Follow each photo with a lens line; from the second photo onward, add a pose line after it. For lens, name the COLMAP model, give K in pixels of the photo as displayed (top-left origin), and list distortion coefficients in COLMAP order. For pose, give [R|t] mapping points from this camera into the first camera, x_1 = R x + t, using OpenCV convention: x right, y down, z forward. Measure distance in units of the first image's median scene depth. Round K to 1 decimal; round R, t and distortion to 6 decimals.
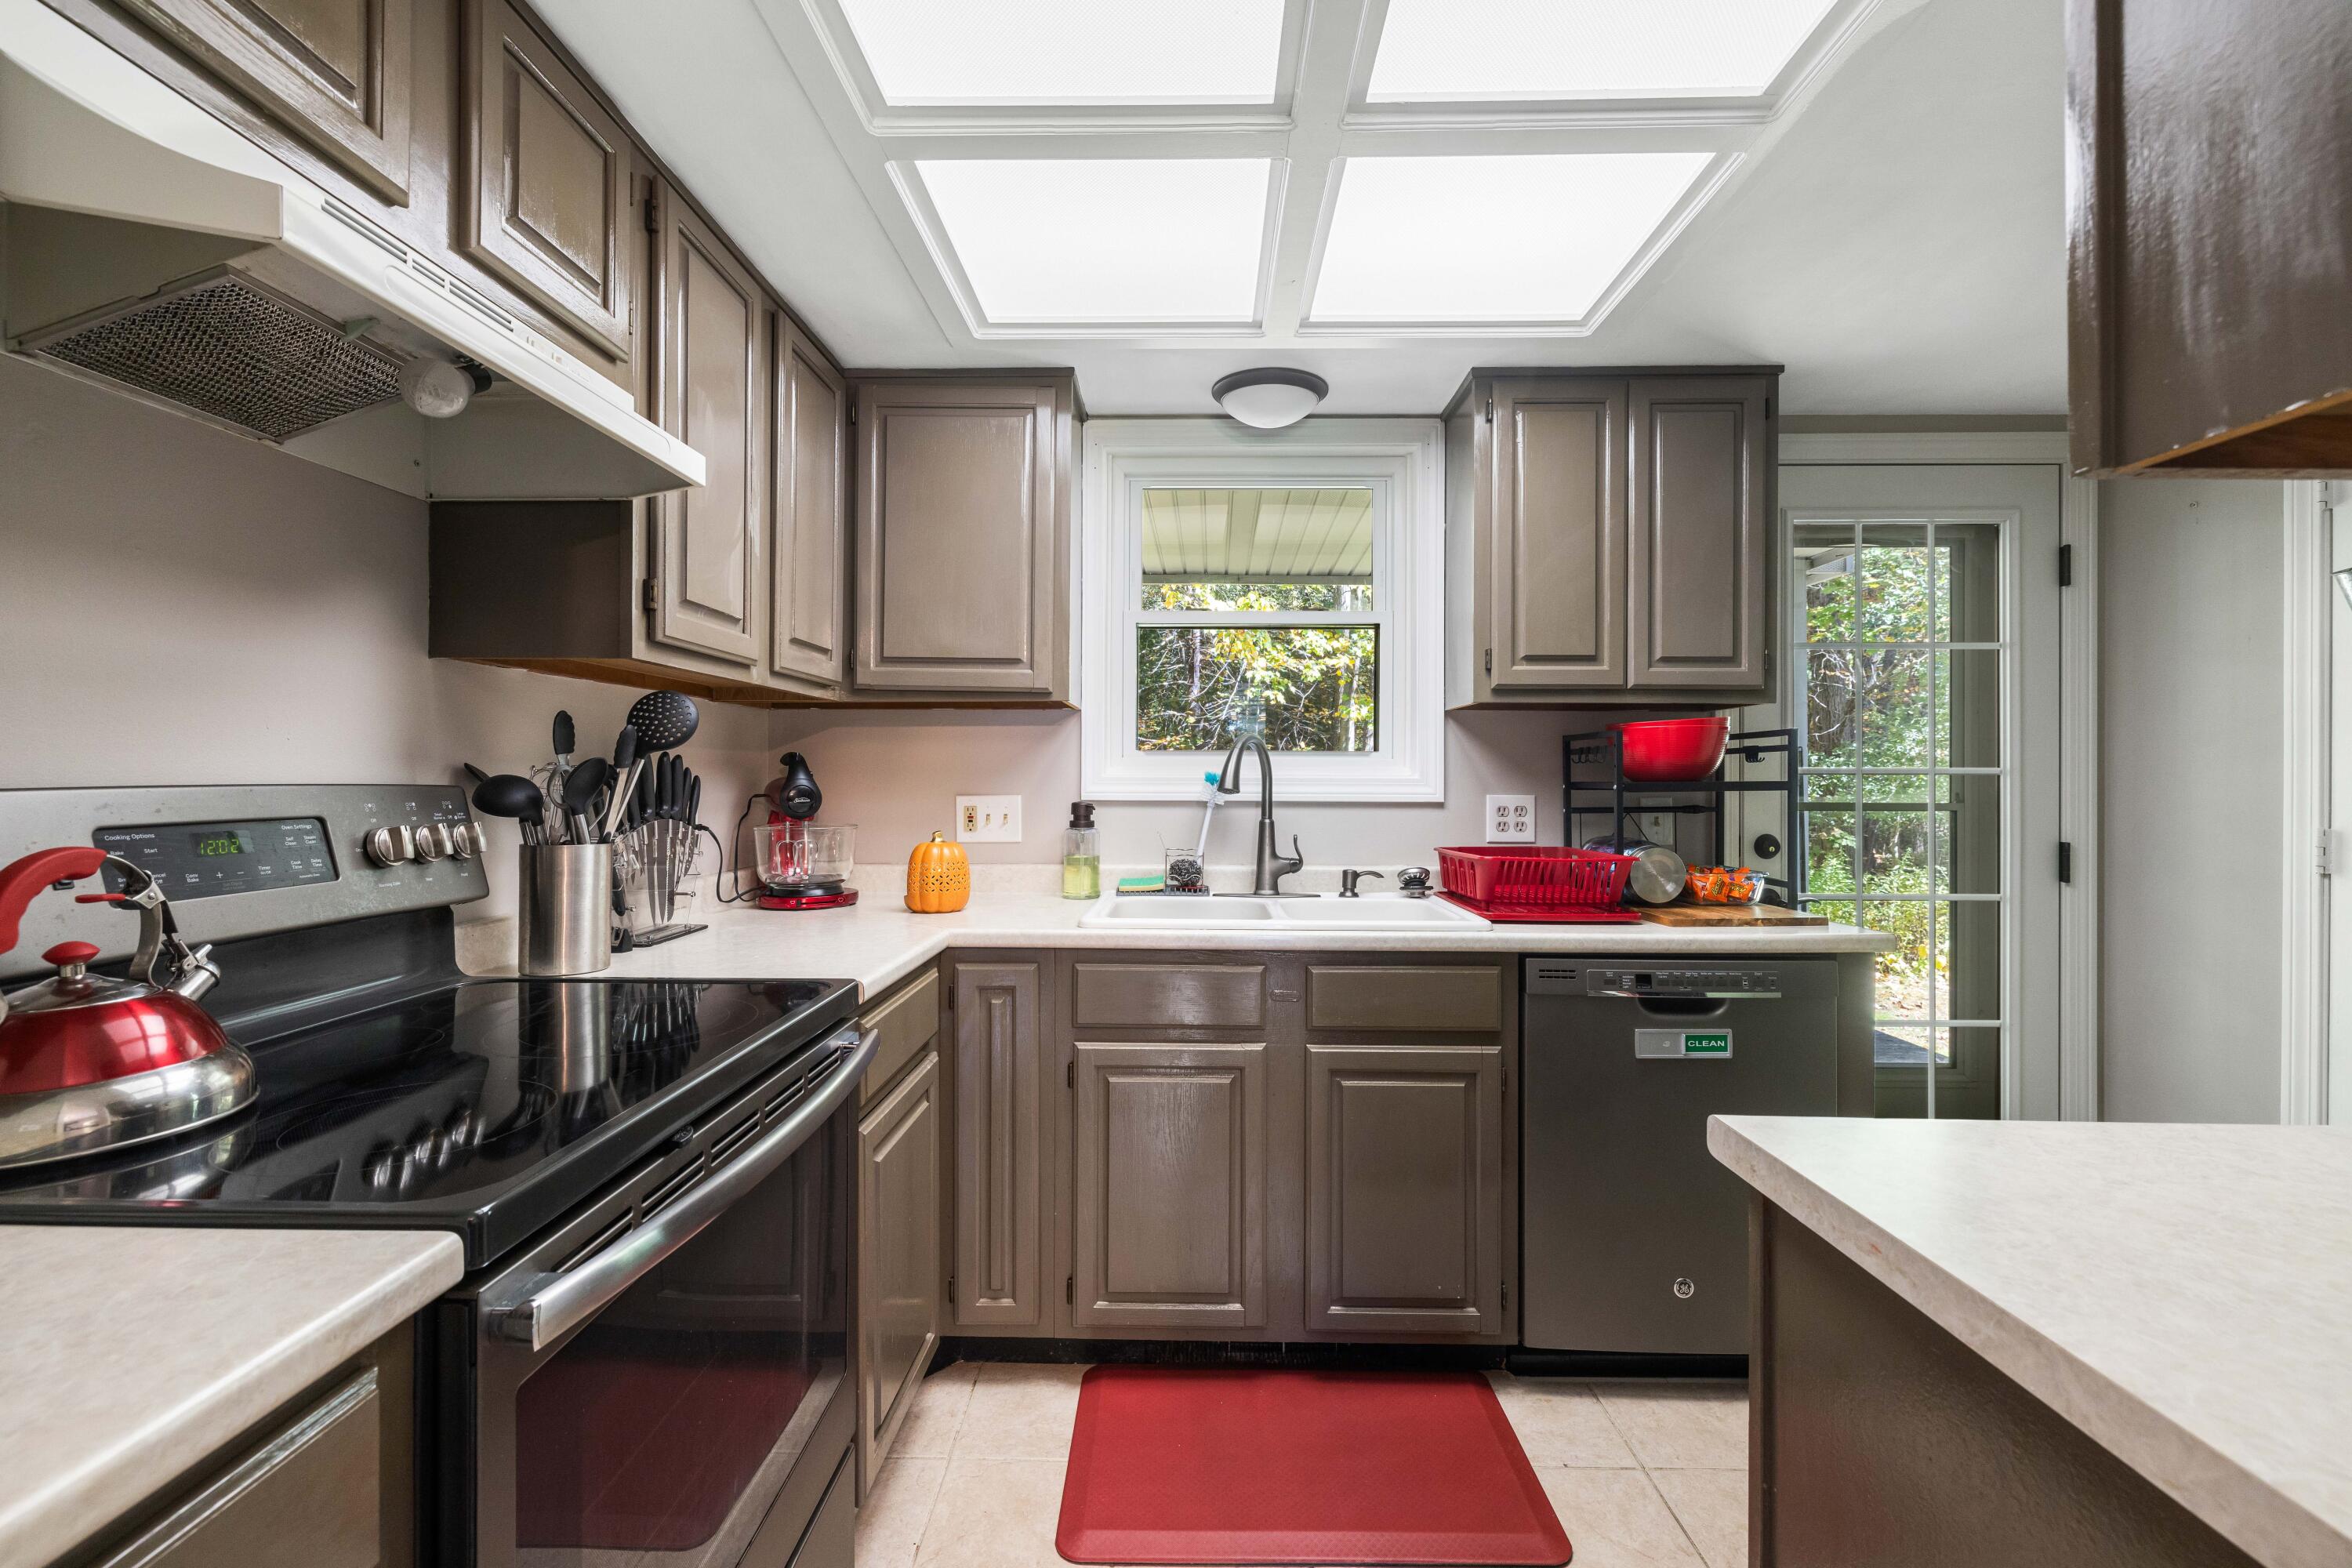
lens RADIAL K [[986.1, 0, 1184.6], [0, 986.1, 781.0], [0, 0, 1]] dist [-0.001203, -0.000374]
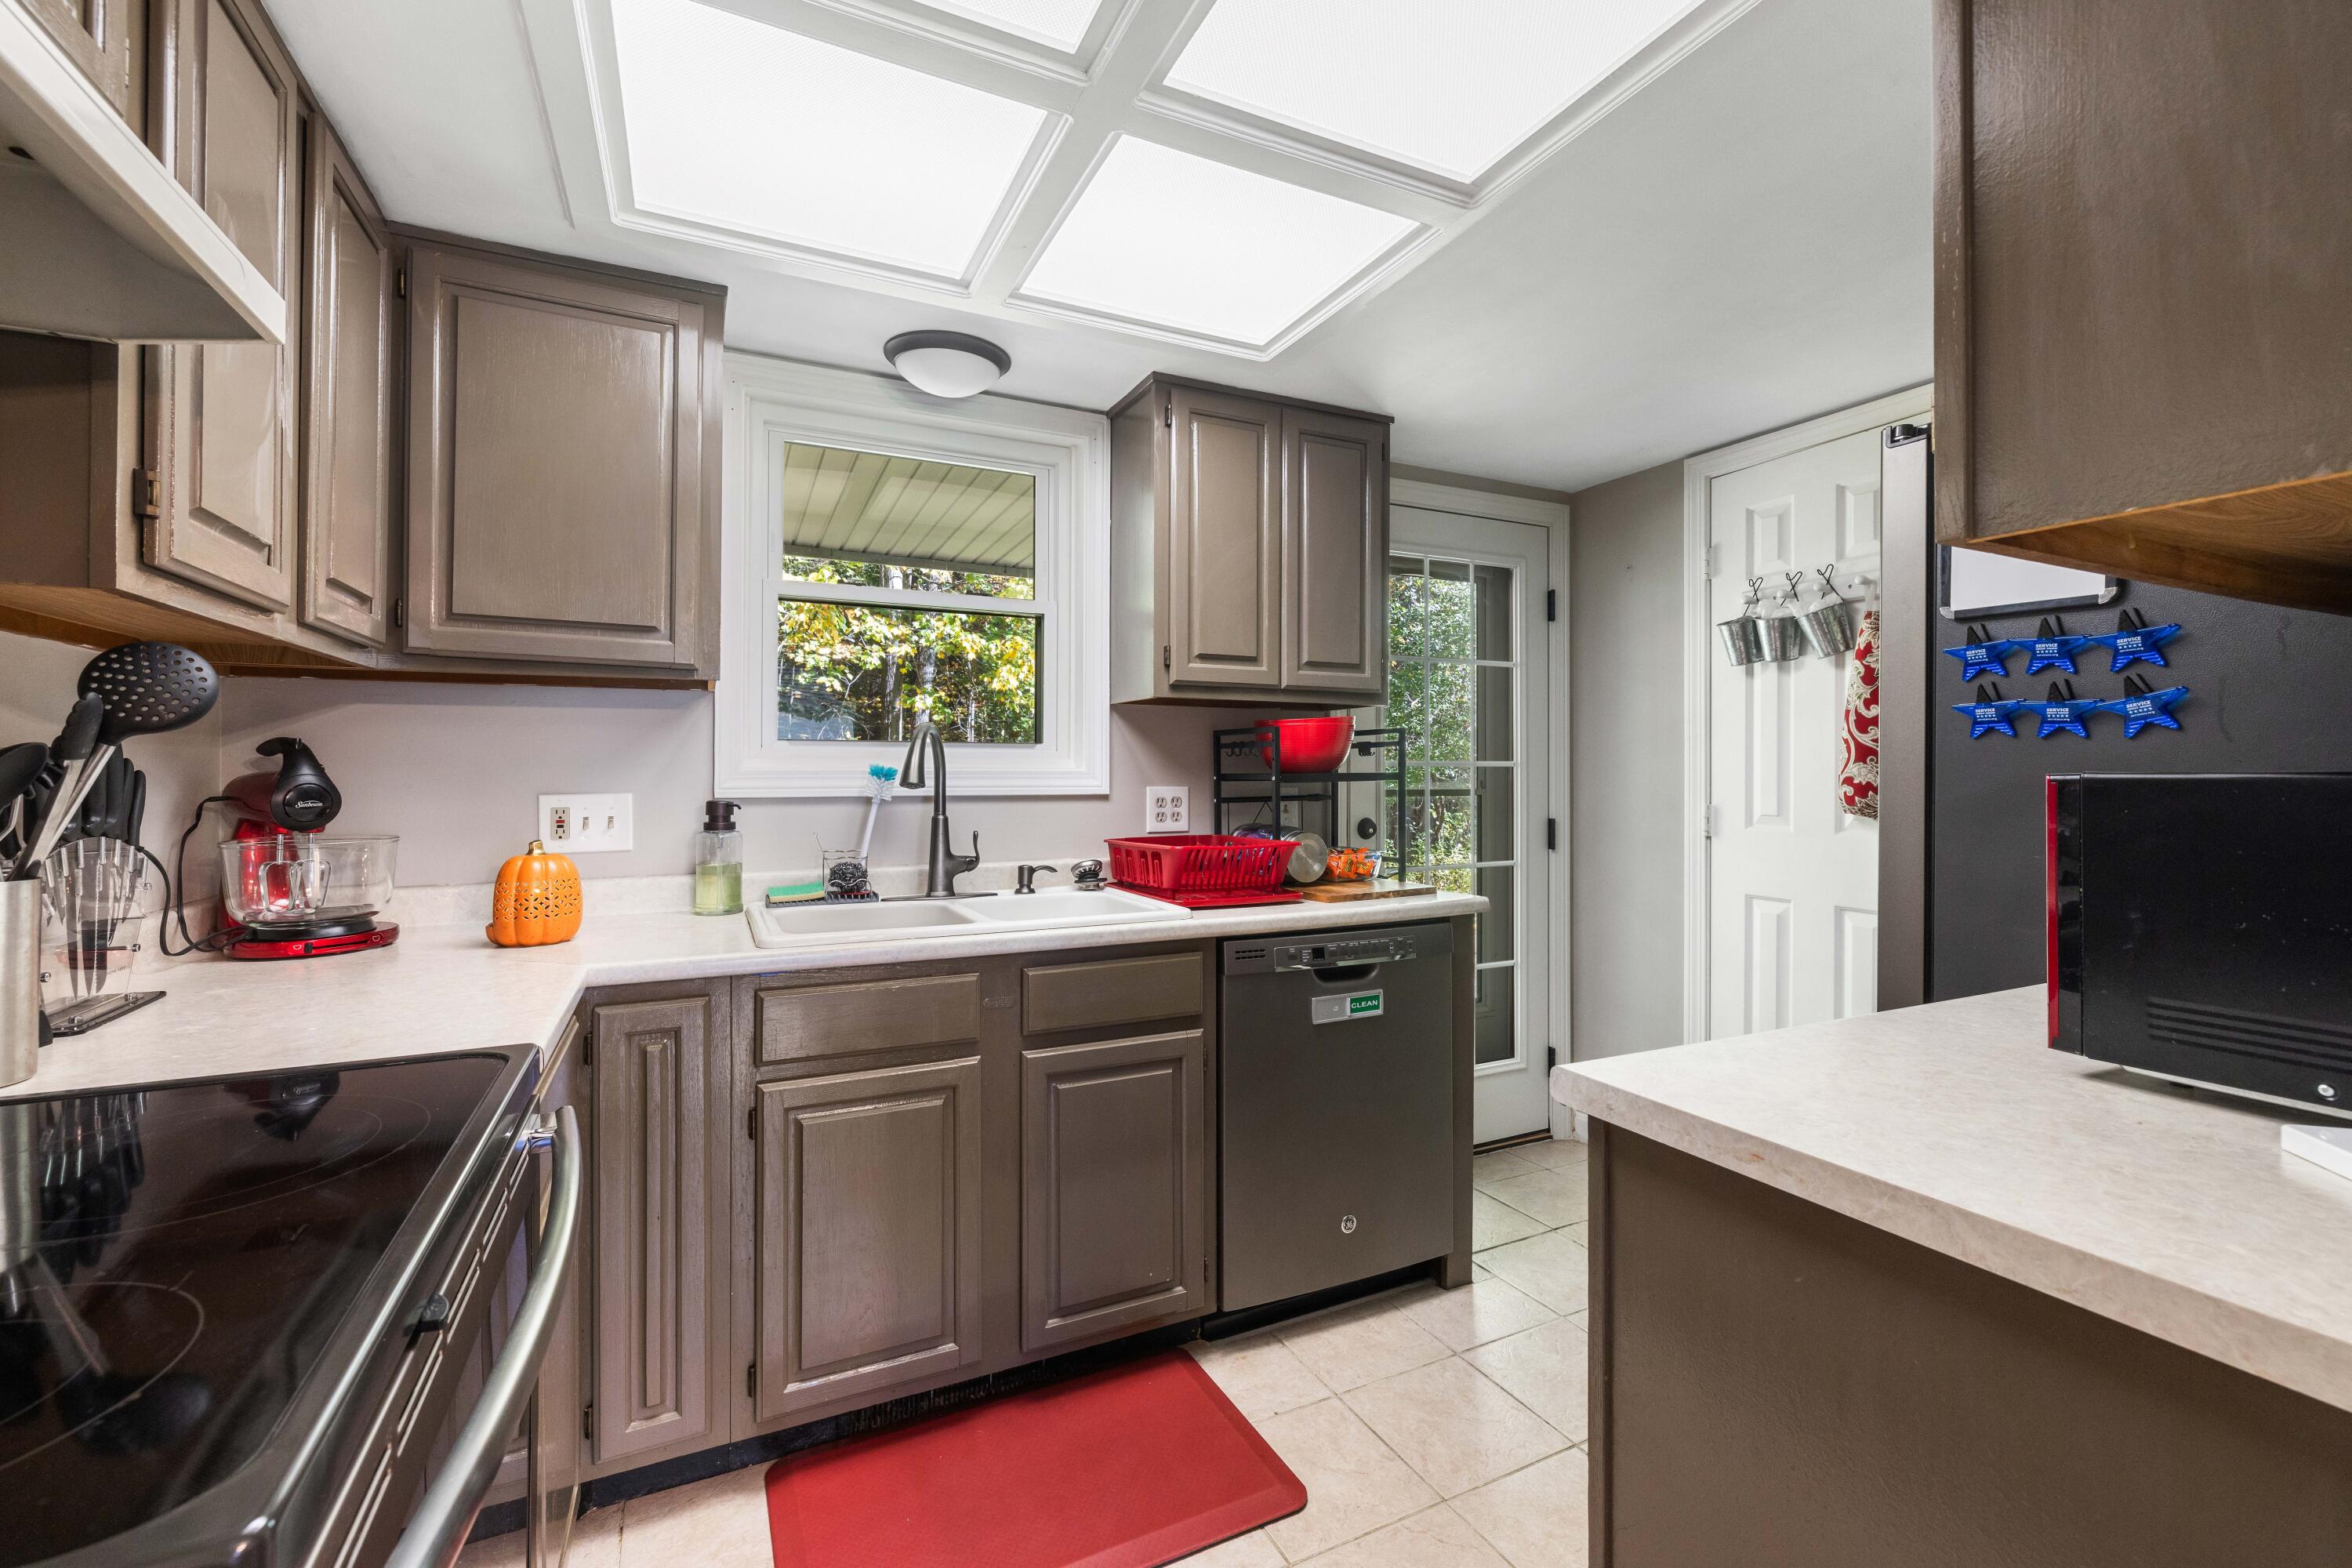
lens RADIAL K [[986.1, 0, 1182.1], [0, 986.1, 769.0], [0, 0, 1]] dist [-0.001203, -0.000374]
pose [[0.891529, -0.002309, 0.452957, -0.148637], [0.004094, 0.999987, -0.002960, -0.001483], [-0.452944, 0.004493, 0.891528, 0.071455]]
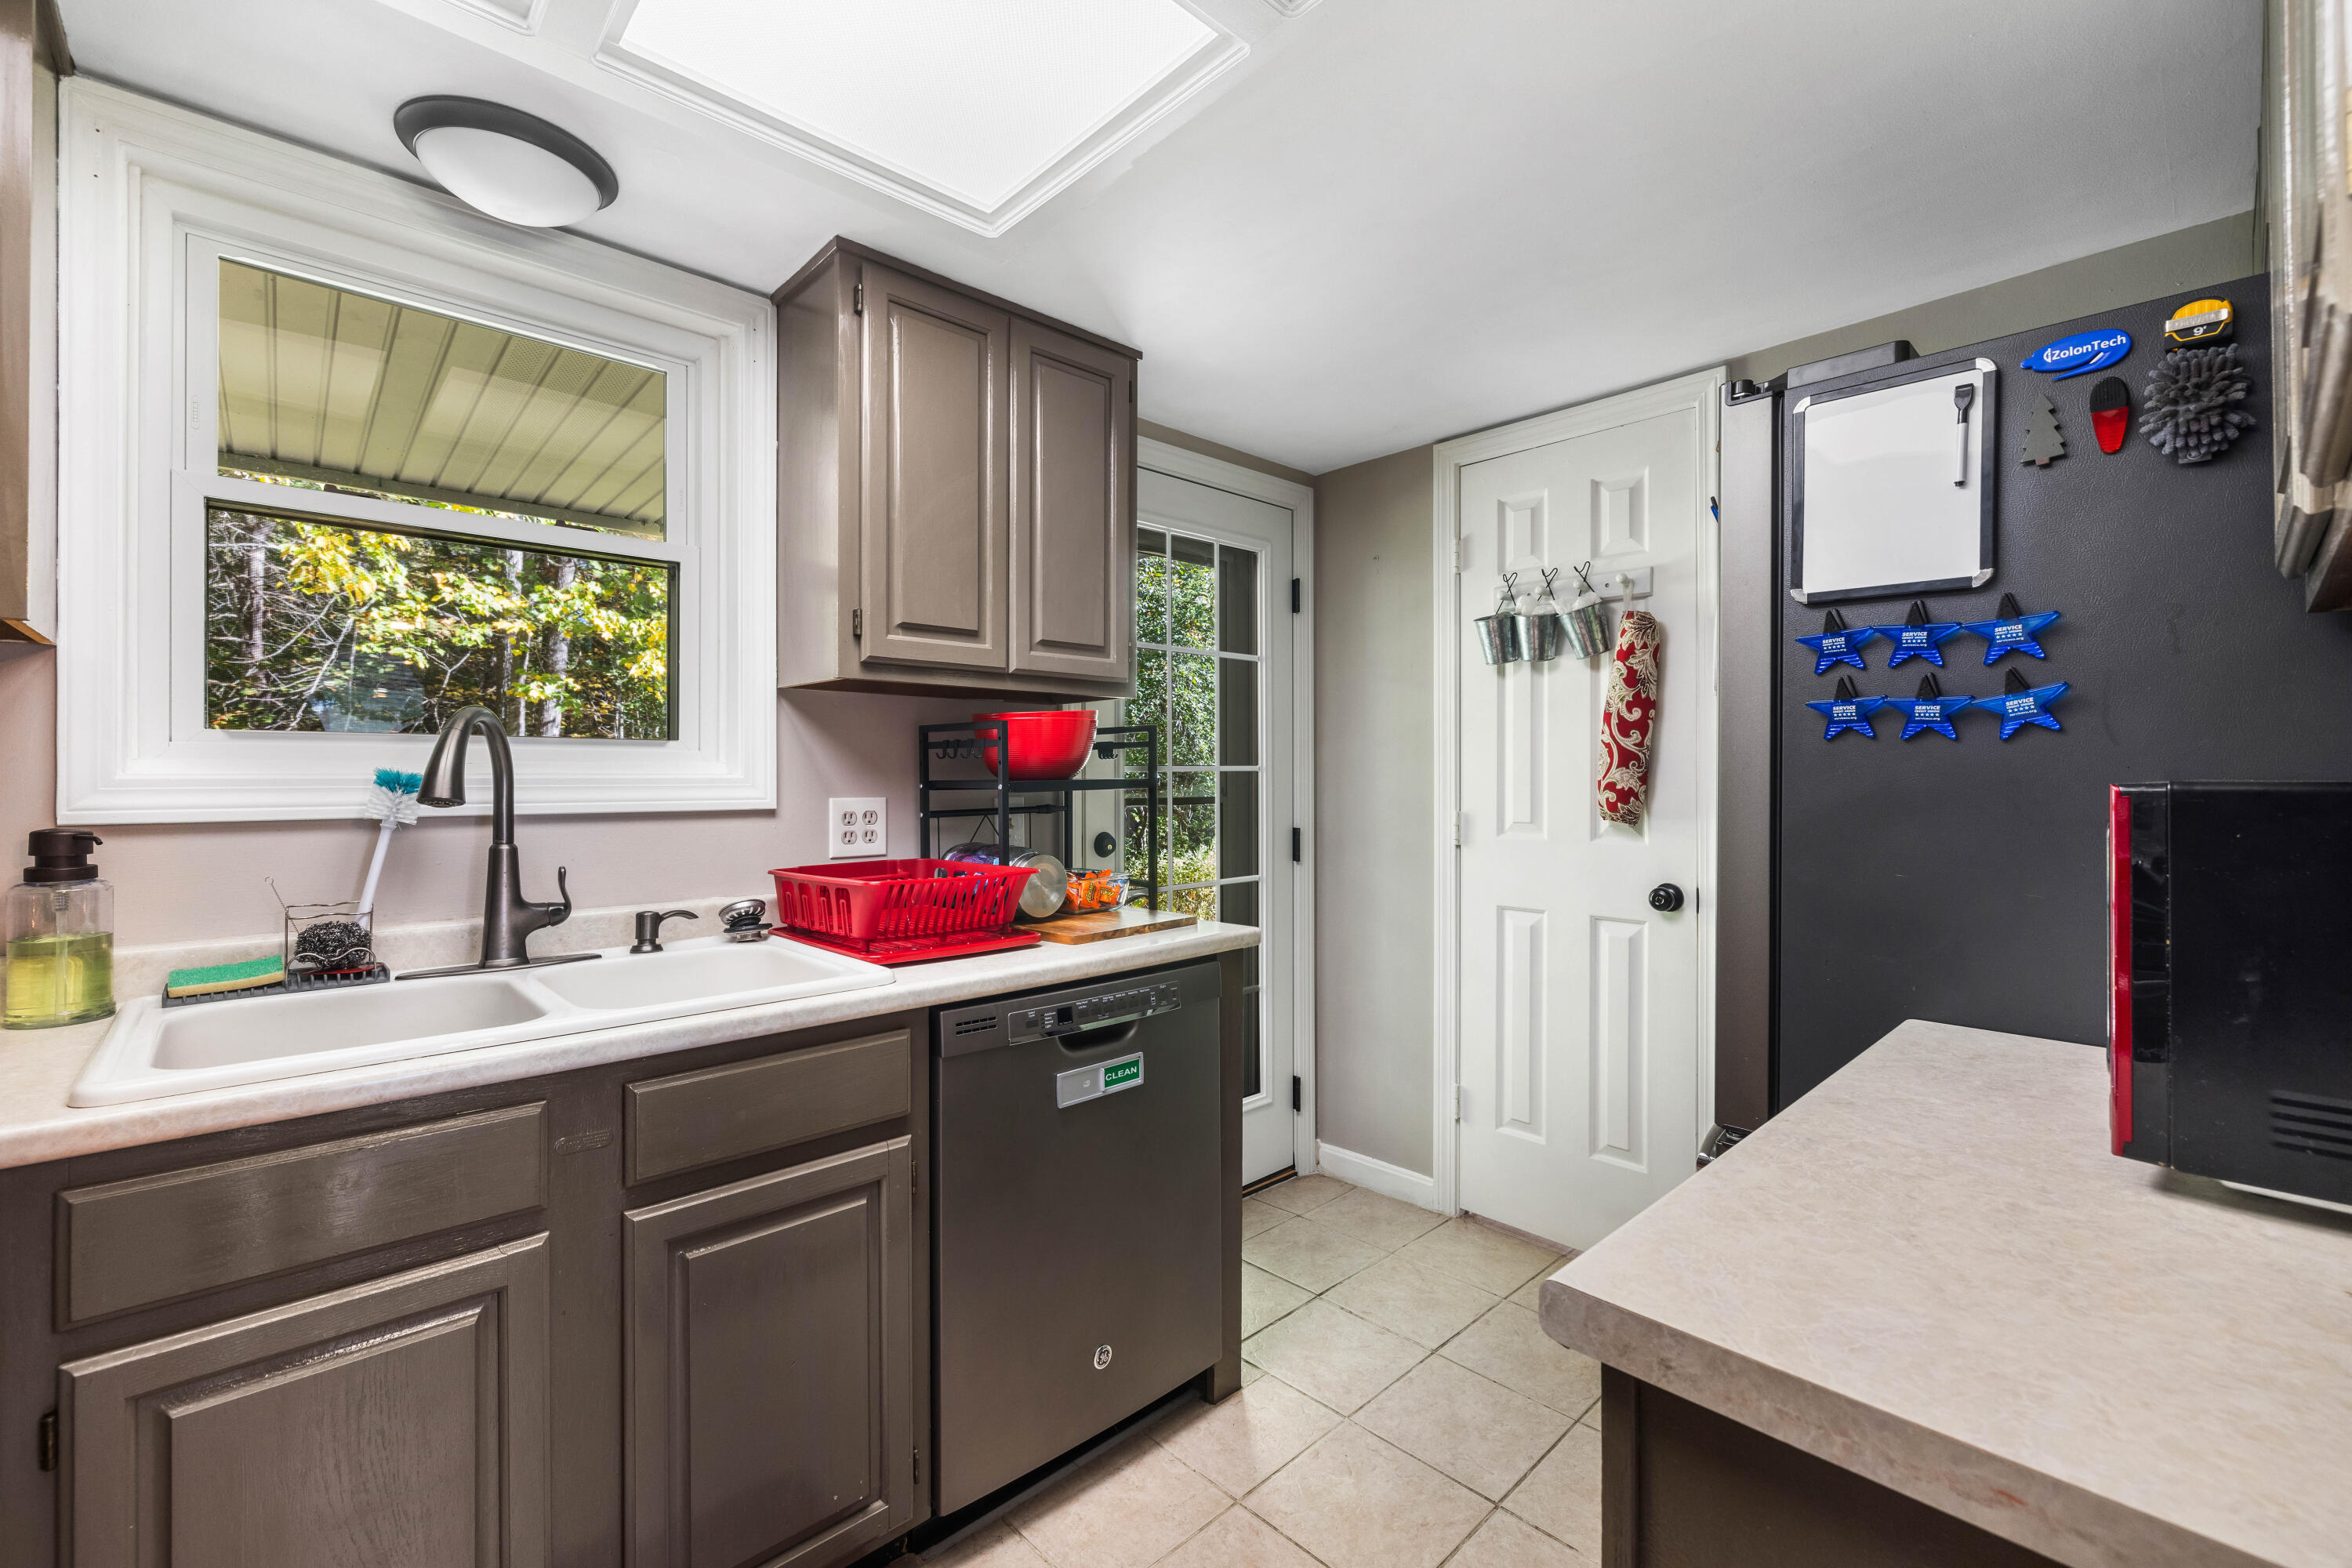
lens RADIAL K [[986.1, 0, 1172.7], [0, 986.1, 774.7], [0, 0, 1]] dist [-0.001203, -0.000374]
pose [[0.720845, -0.004441, 0.693082, -0.048411], [0.005524, 0.999985, 0.000662, -0.004124], [-0.693074, 0.003352, 0.720859, 0.279254]]
